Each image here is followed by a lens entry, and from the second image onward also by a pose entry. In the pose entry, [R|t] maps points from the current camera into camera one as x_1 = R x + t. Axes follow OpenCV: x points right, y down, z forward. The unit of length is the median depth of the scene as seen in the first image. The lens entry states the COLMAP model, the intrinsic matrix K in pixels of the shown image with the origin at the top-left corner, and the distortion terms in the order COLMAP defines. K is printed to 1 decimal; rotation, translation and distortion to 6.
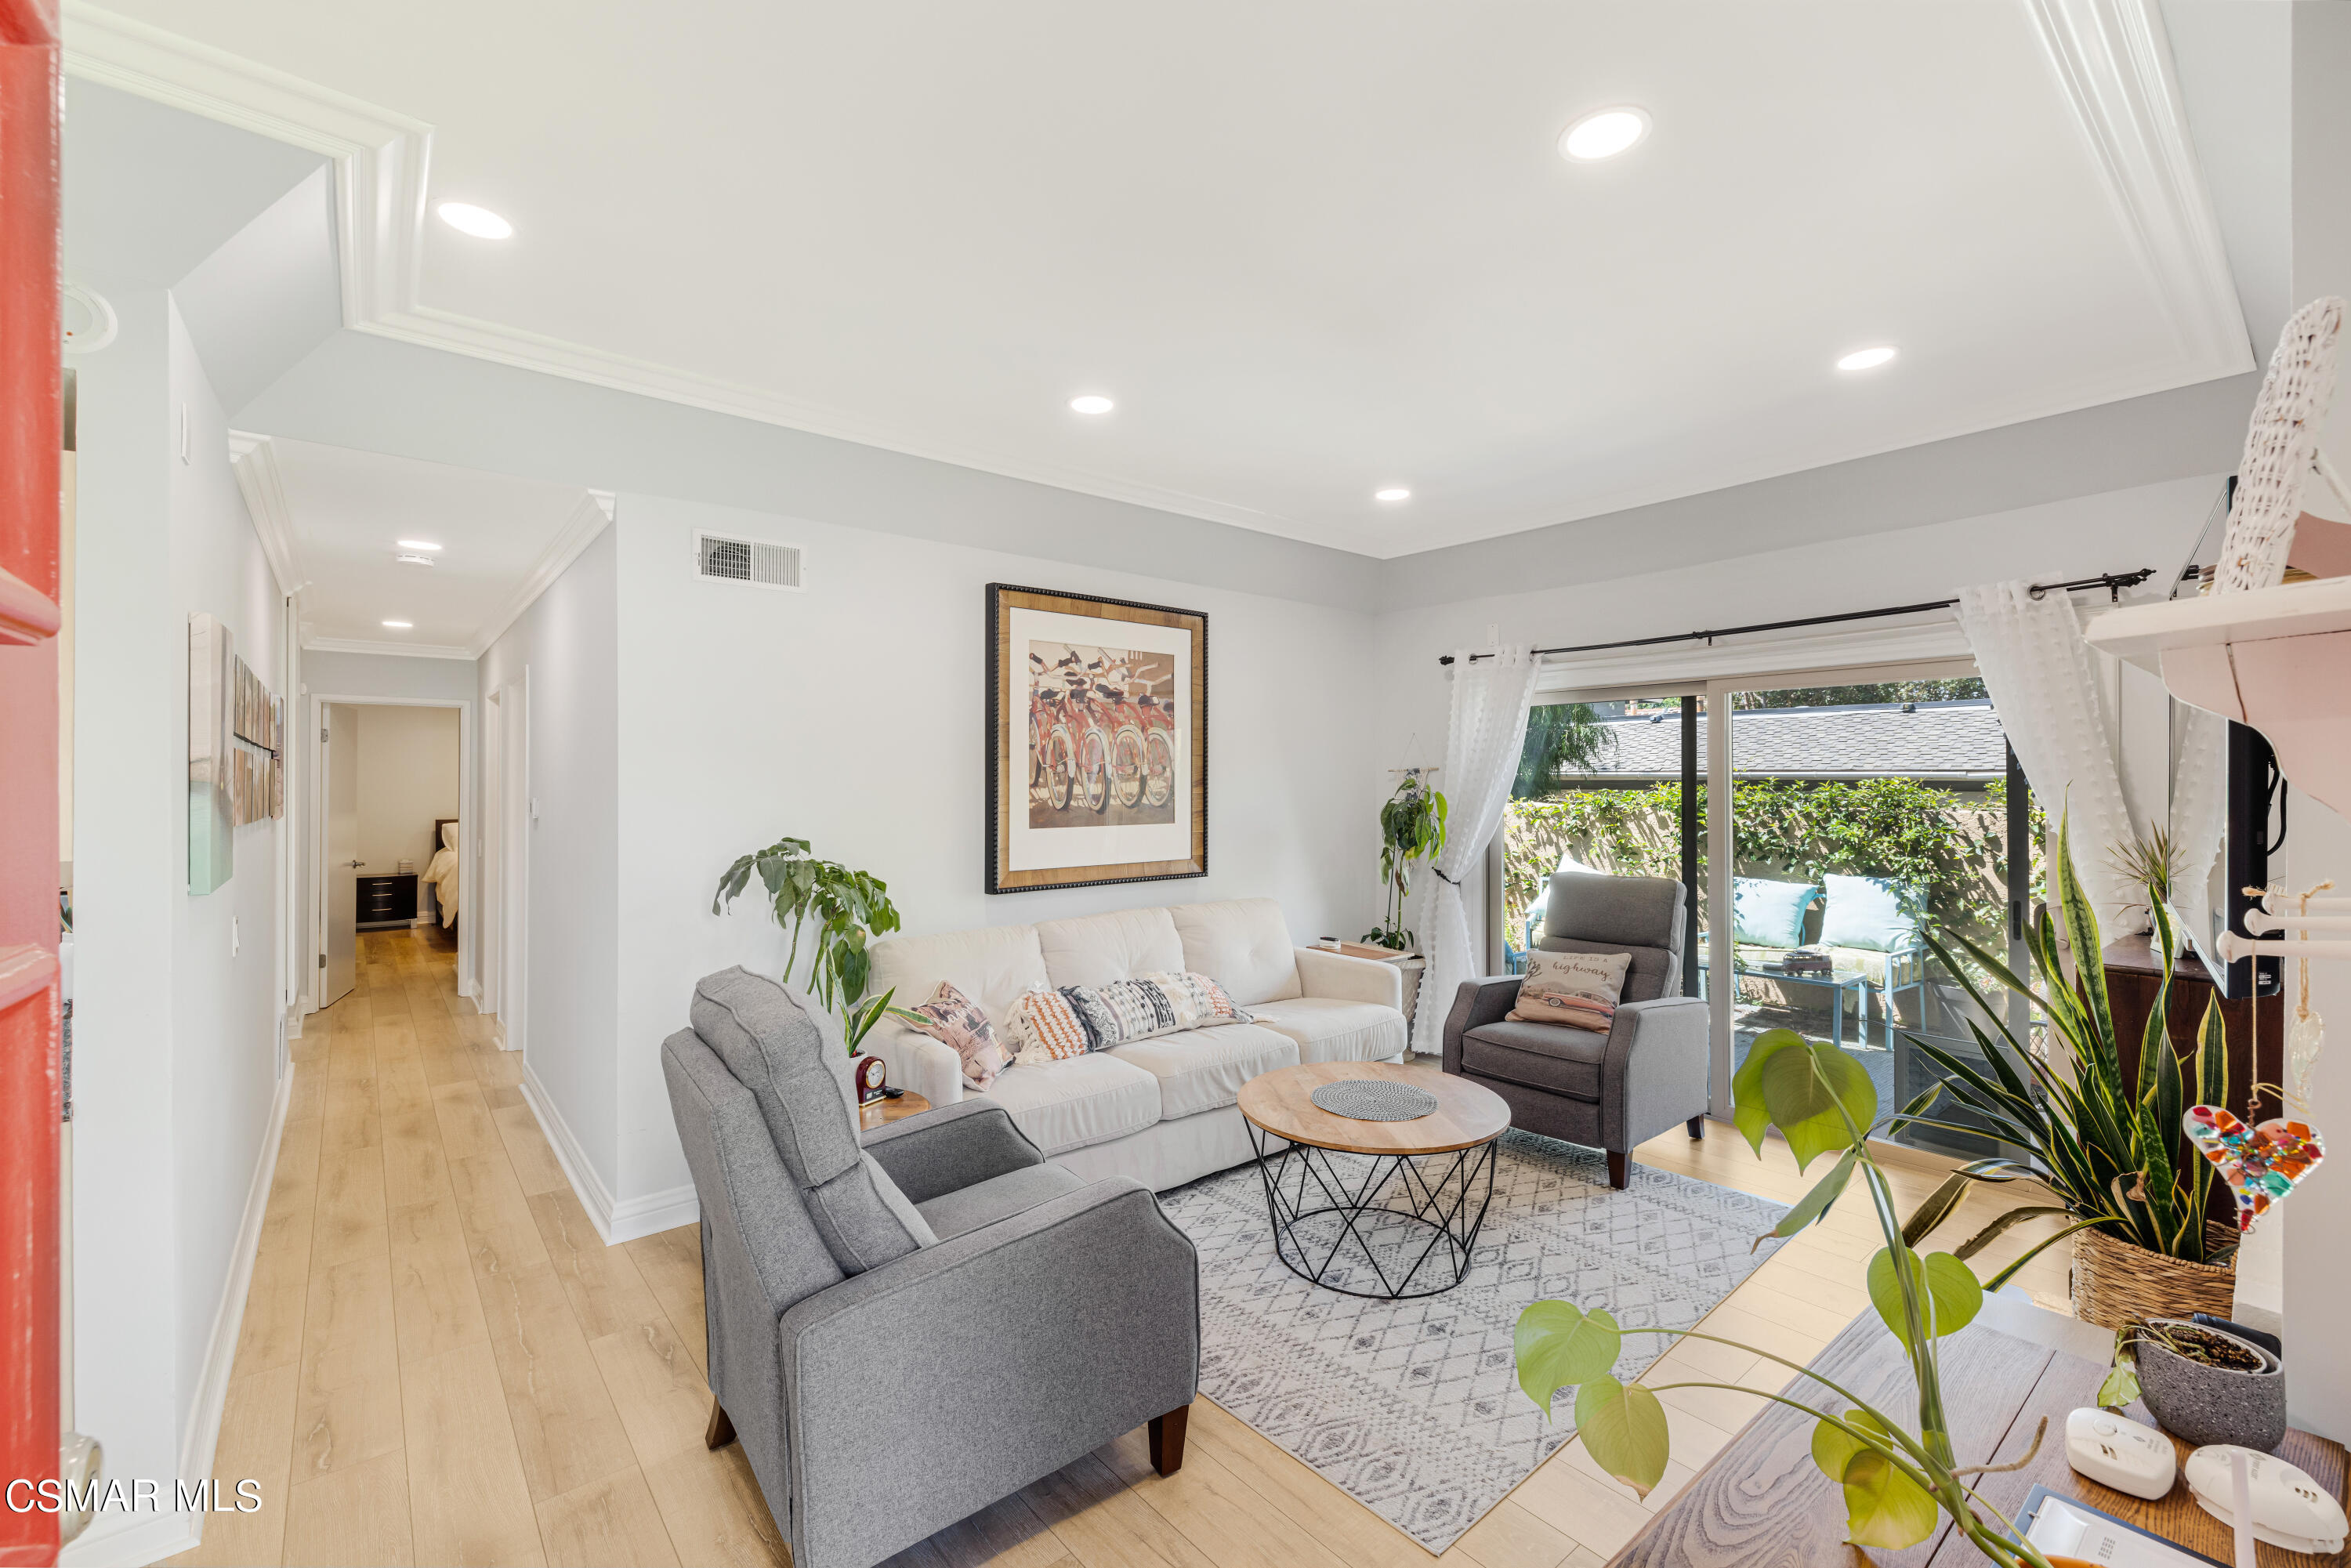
lens RADIAL K [[989.7, 0, 1171.0], [0, 989.7, 768.9], [0, 0, 1]] dist [0.000513, 0.000314]
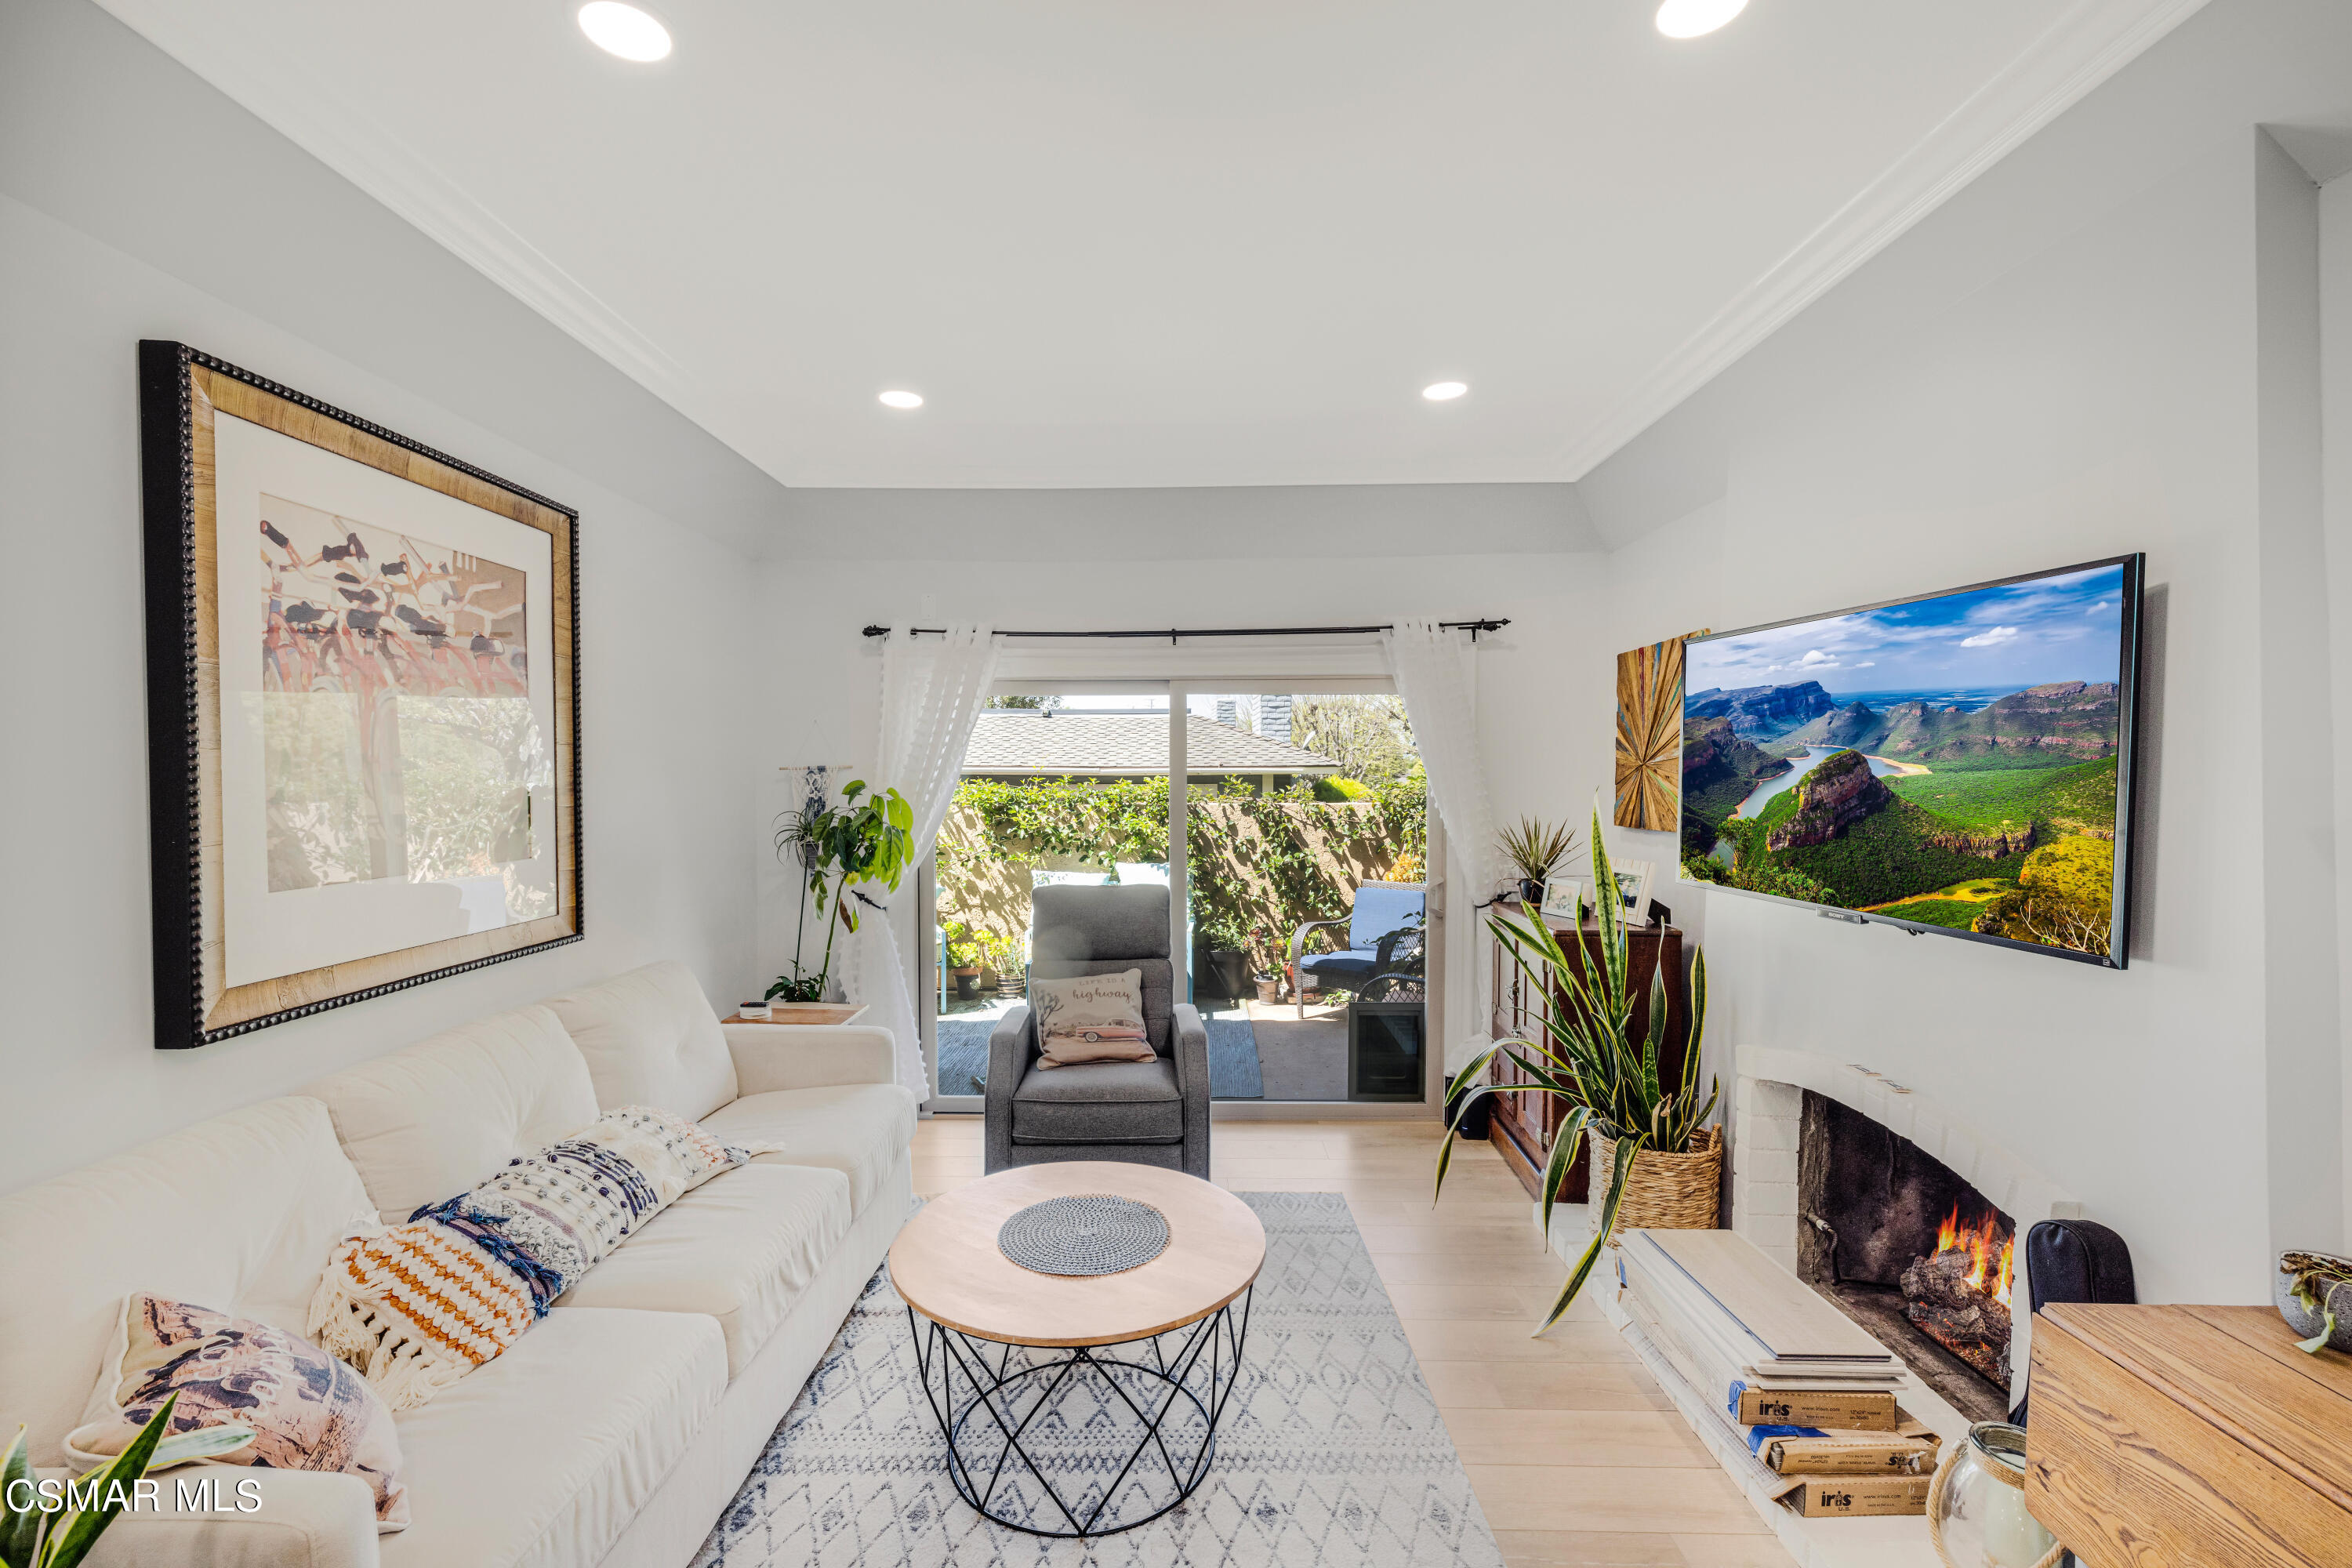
lens RADIAL K [[1003.7, 0, 1173.9], [0, 1003.7, 793.4], [0, 0, 1]] dist [0.001546, 0.000579]
pose [[0.653526, -0.015003, 0.756755, -0.214917], [-0.009064, 0.999577, 0.027645, -0.004108], [-0.756850, -0.024926, 0.653113, 0.344293]]
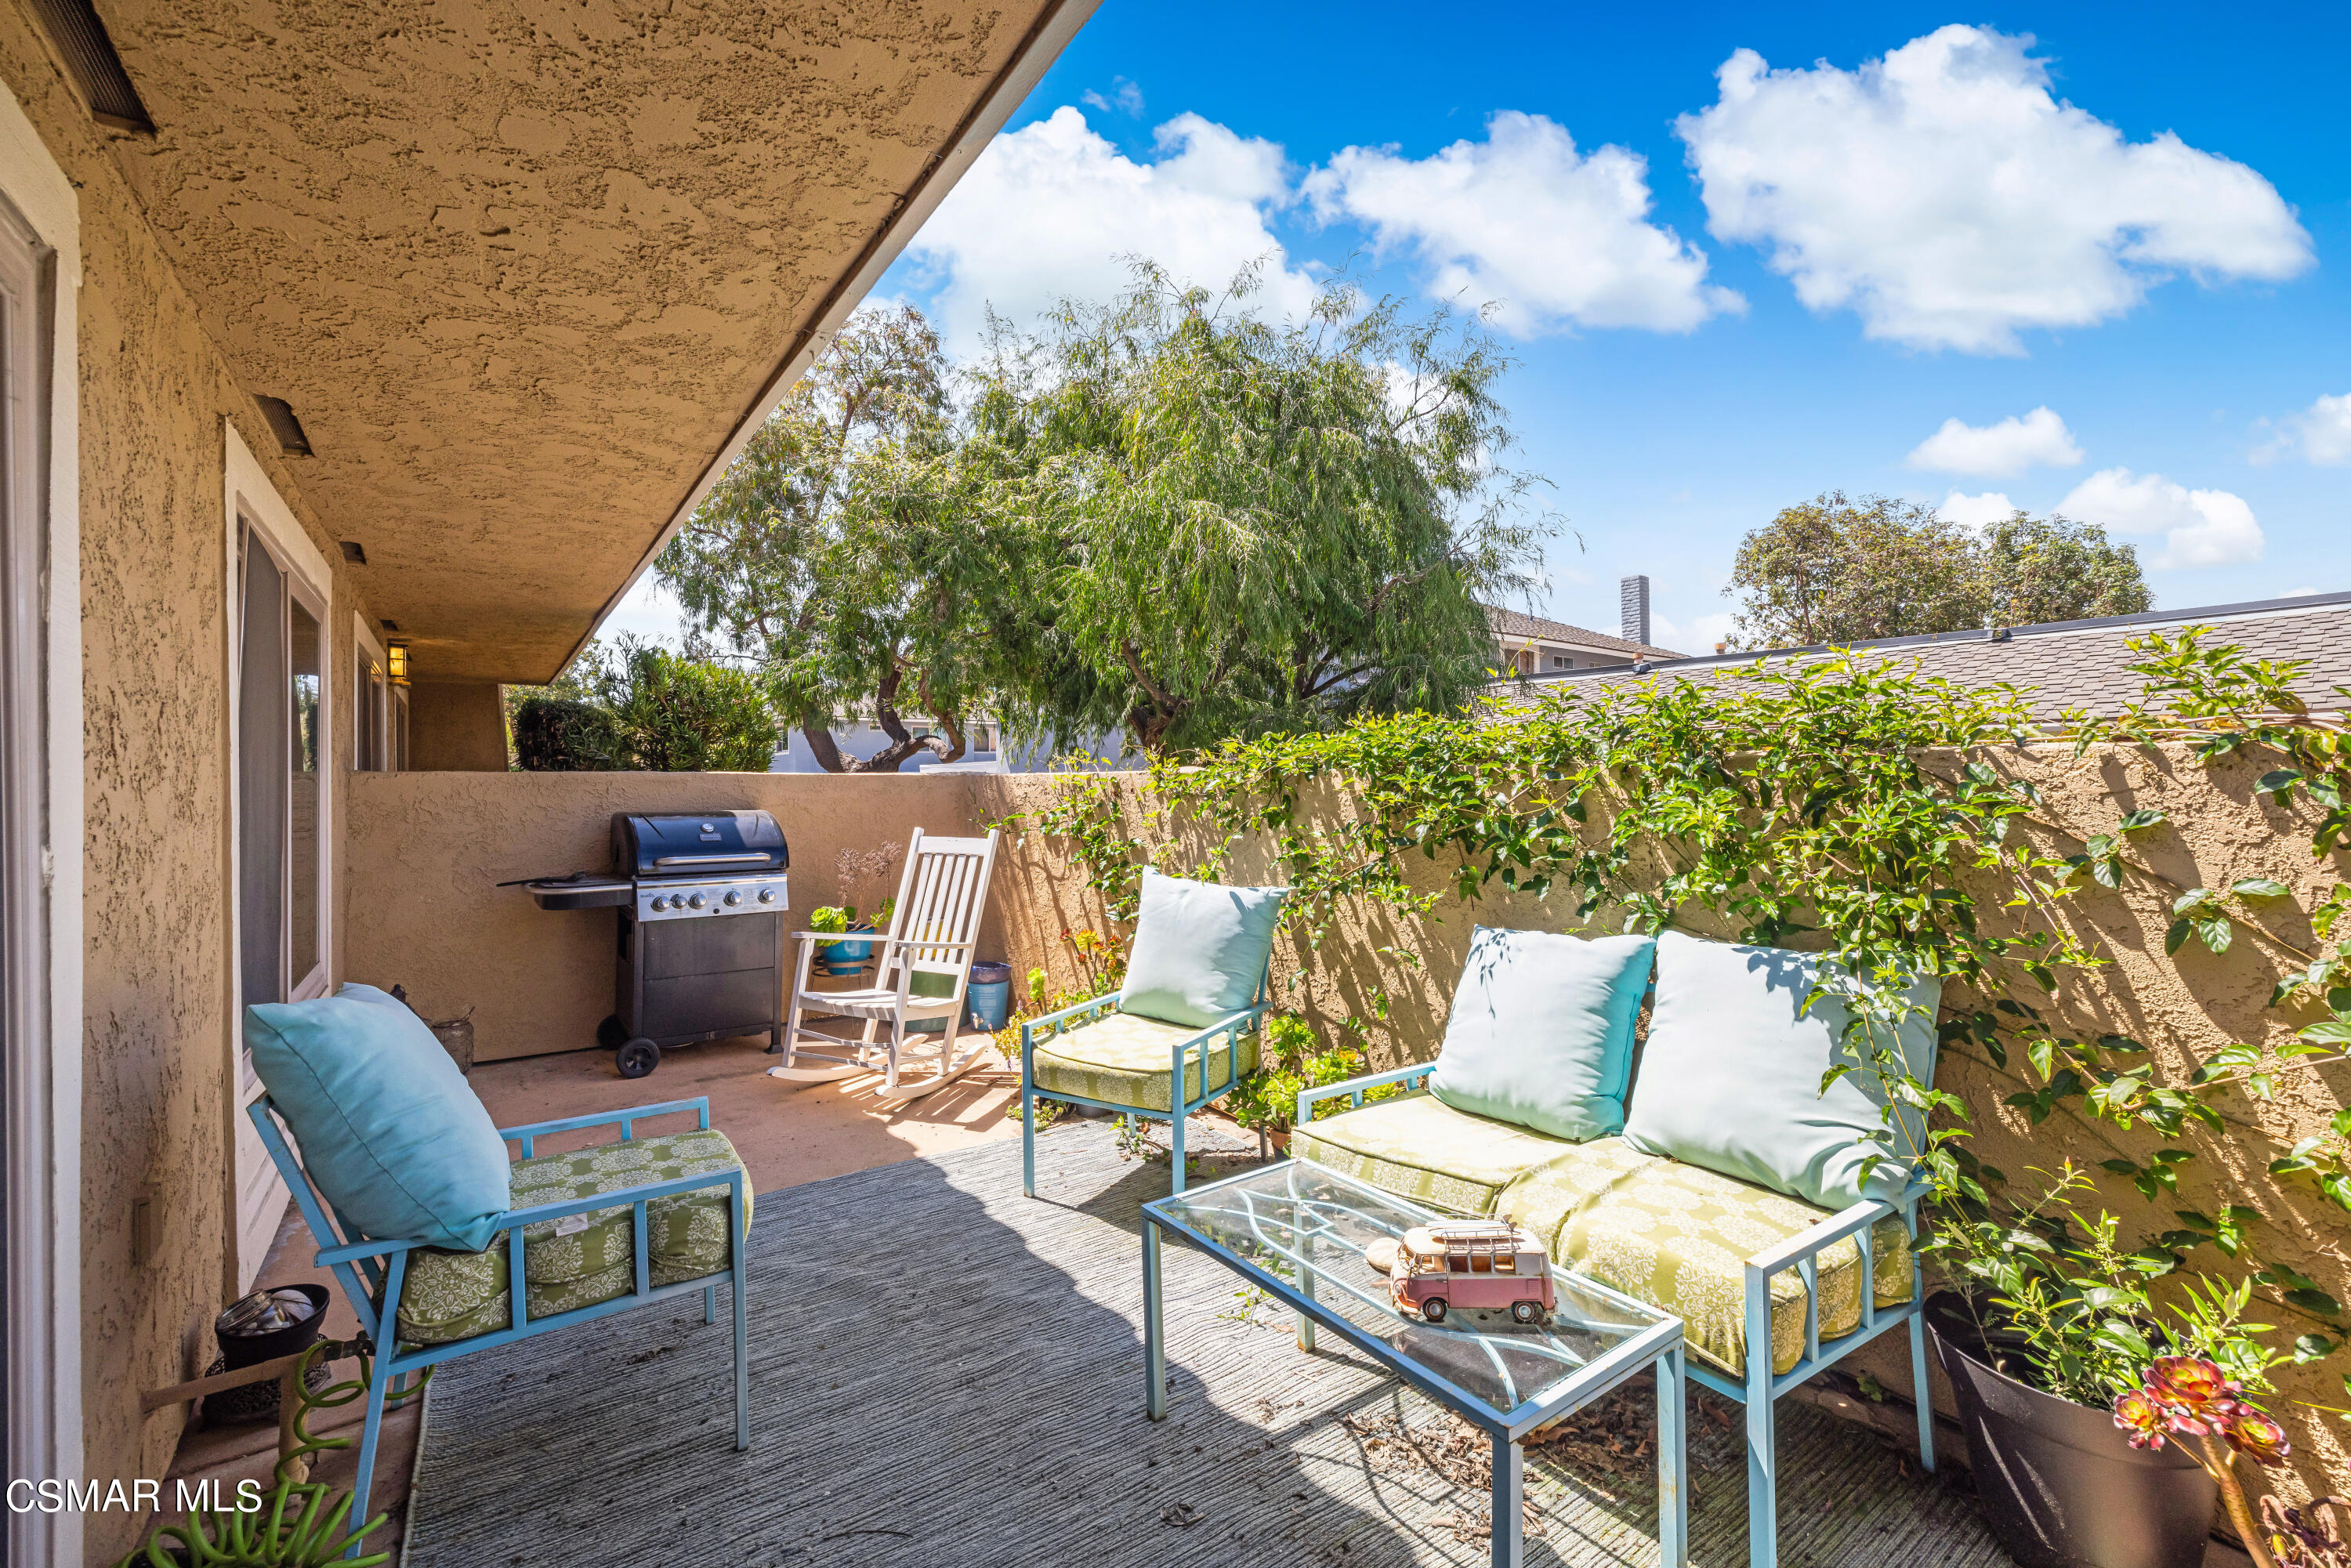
lens RADIAL K [[989.7, 0, 1171.0], [0, 989.7, 768.9], [0, 0, 1]] dist [0.000513, 0.000314]
pose [[0.996645, -0.000214, -0.081850, 0.785922], [0.000105, 0.999999, -0.001341, 0.071337], [0.081850, 0.001328, 0.996644, 0.953856]]
